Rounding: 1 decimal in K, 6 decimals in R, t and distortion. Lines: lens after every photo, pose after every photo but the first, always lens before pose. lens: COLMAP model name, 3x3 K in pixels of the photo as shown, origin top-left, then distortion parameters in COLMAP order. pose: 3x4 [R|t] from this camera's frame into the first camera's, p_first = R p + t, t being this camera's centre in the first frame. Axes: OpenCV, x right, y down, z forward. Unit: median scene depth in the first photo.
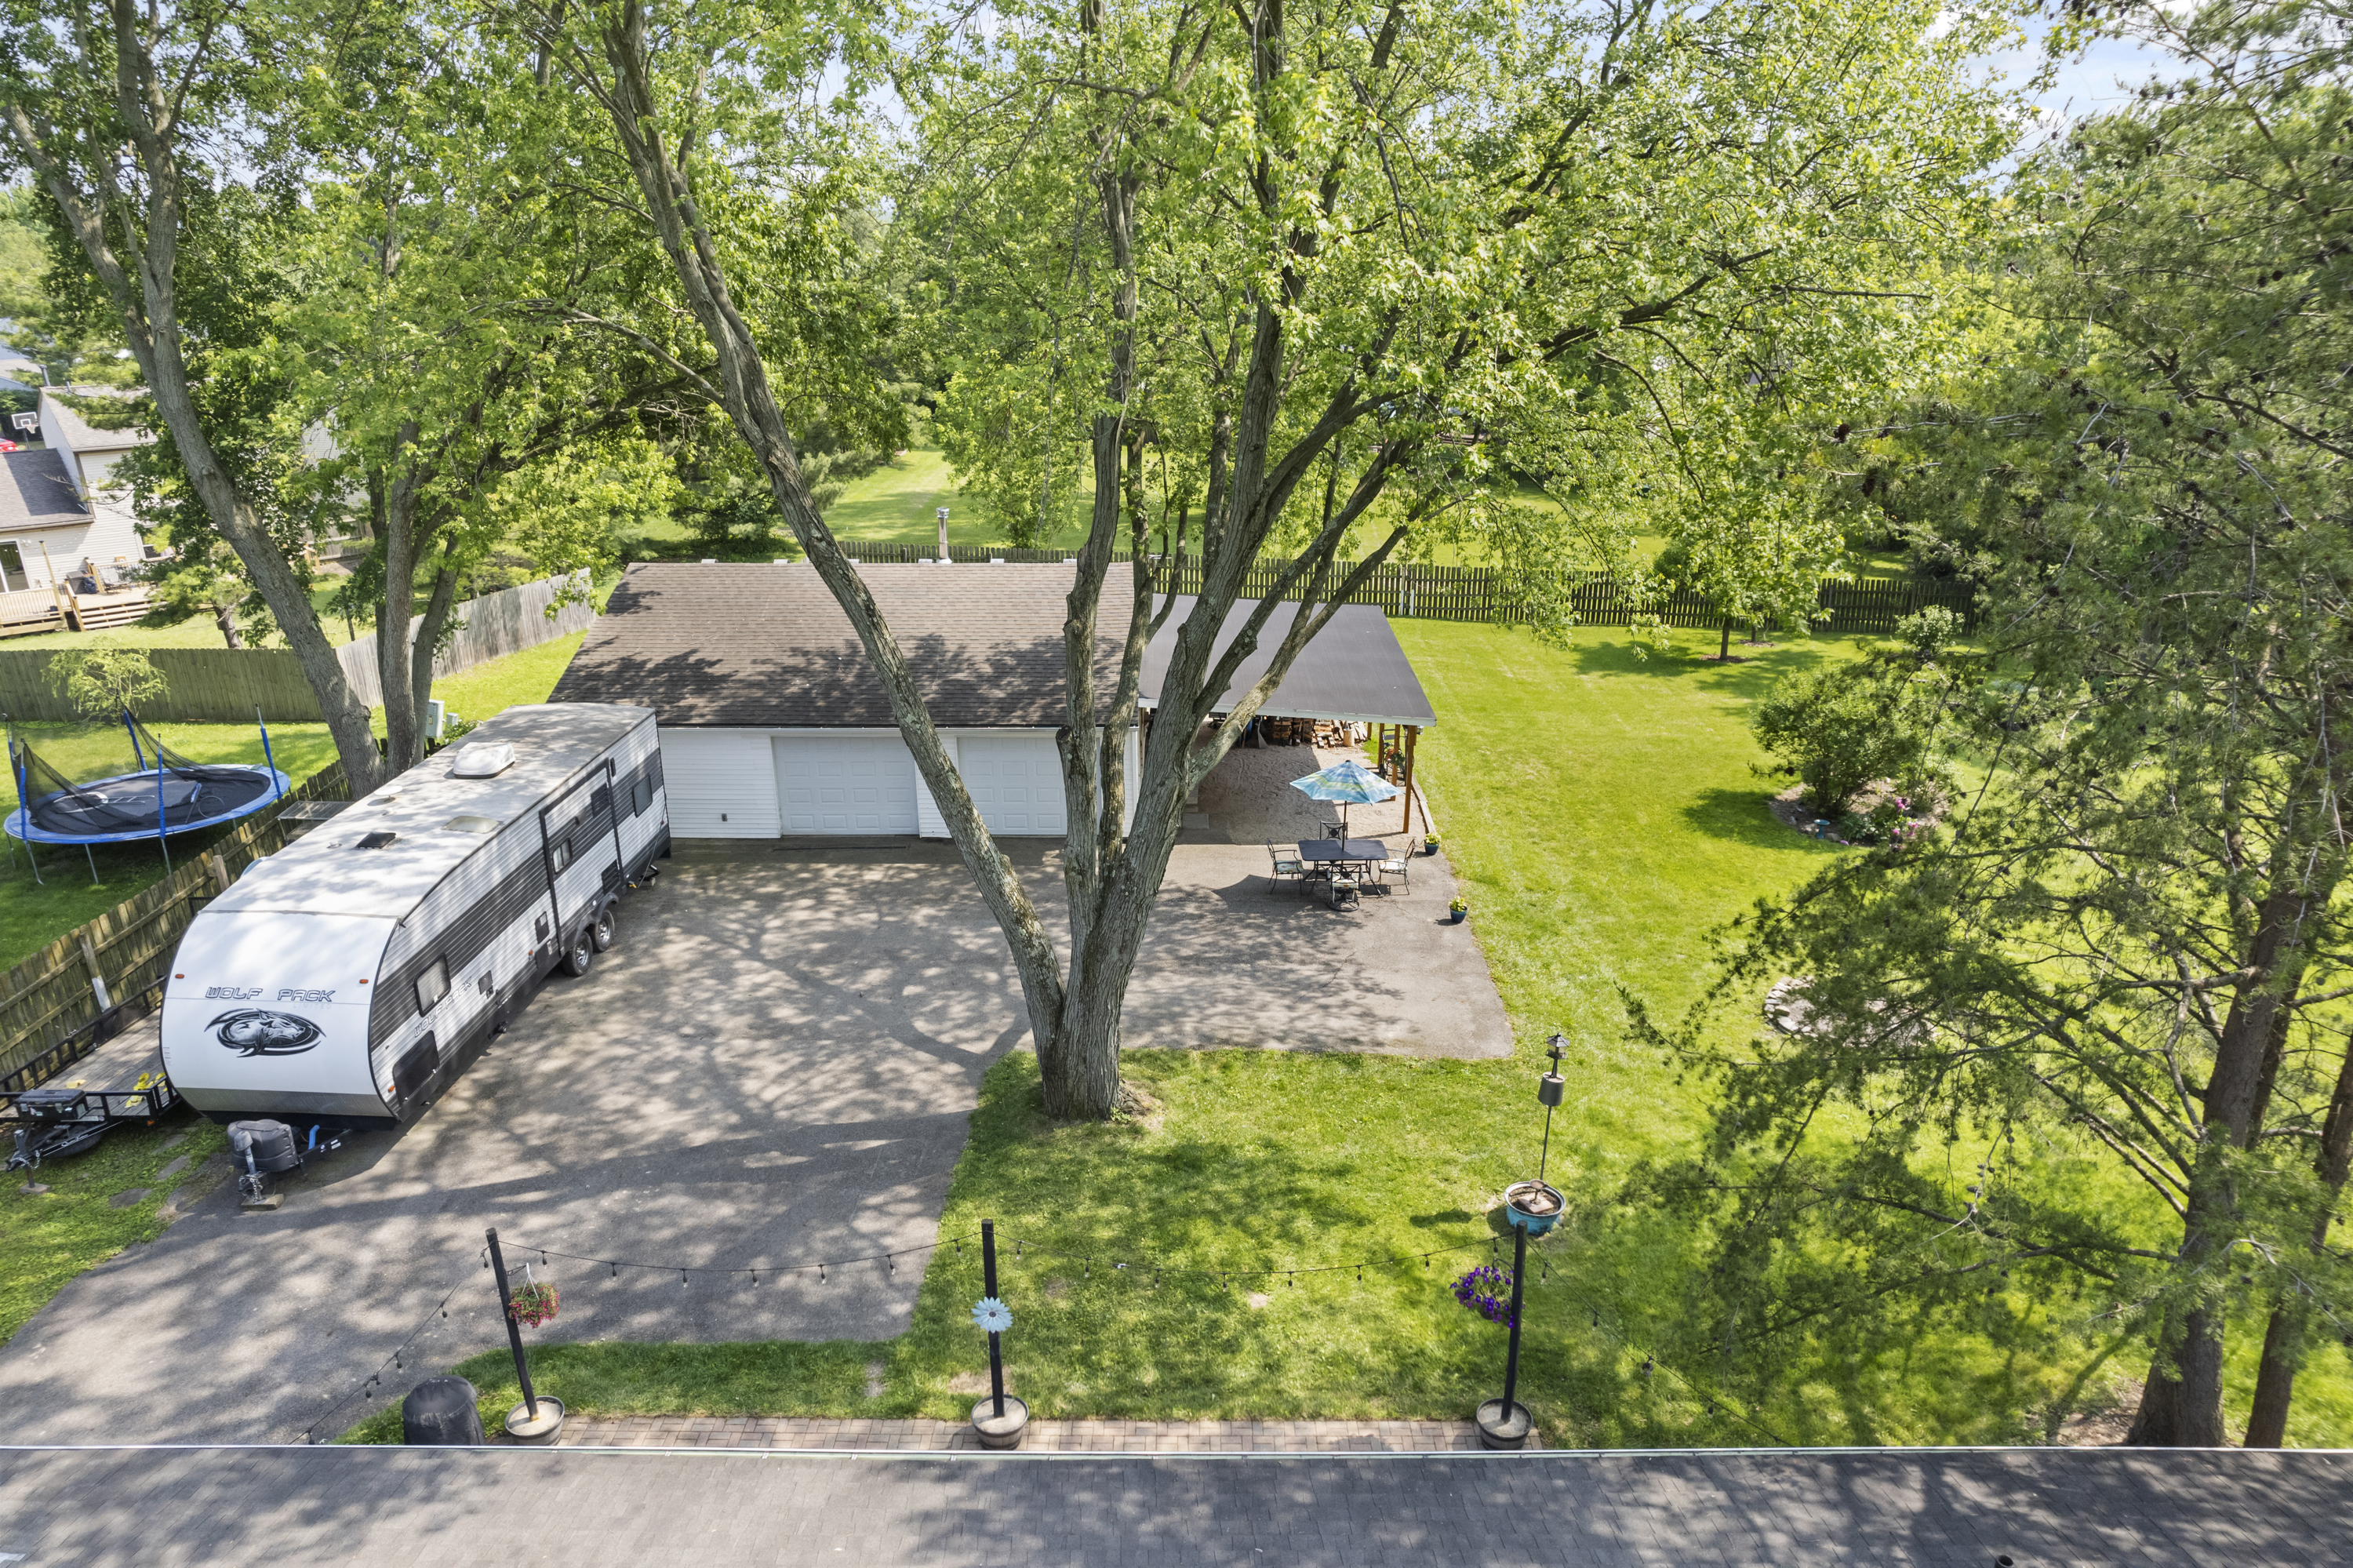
lens RADIAL K [[1456.7, 0, 1176.5], [0, 1456.7, 784.0], [0, 0, 1]] dist [-0.005163, 0.001741]
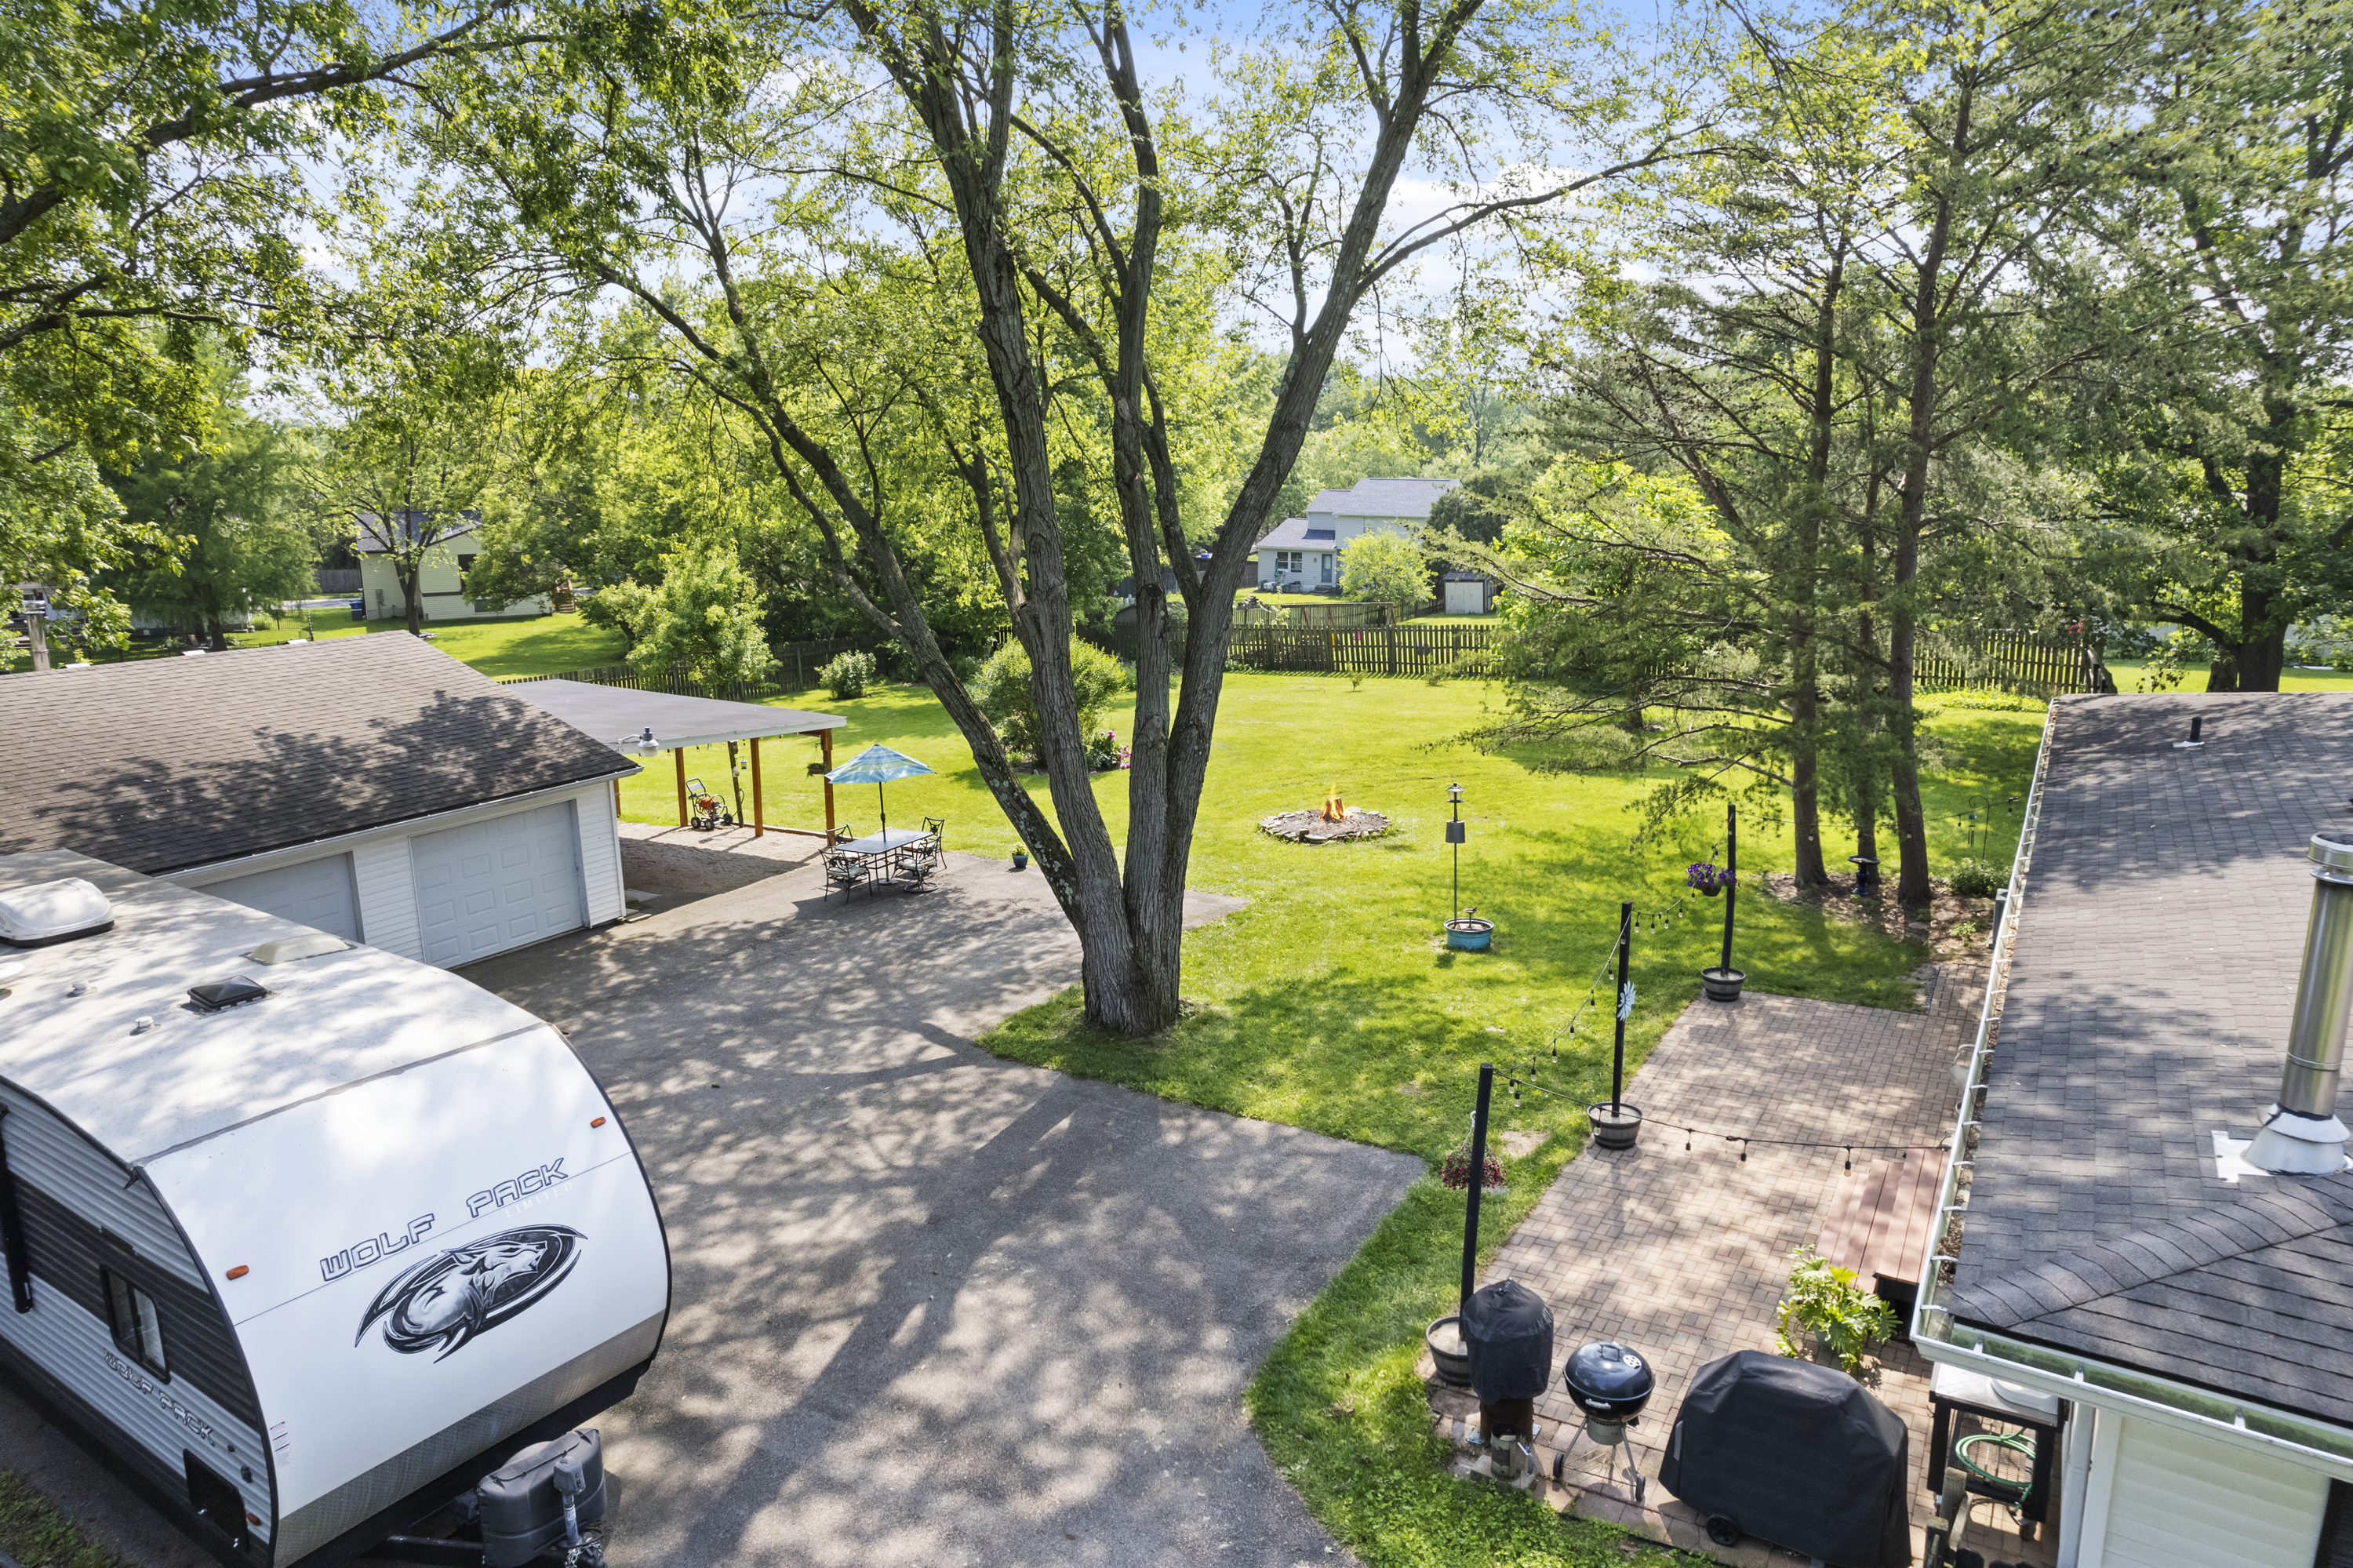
lens RADIAL K [[1456.7, 0, 1176.5], [0, 1456.7, 784.0], [0, 0, 1]] dist [-0.005163, 0.001741]
pose [[0.520312, -0.185962, 0.833483, -0.891345], [0.295775, 0.954835, 0.028396, 0.060543], [-0.801119, 0.231749, 0.551816, 0.479644]]
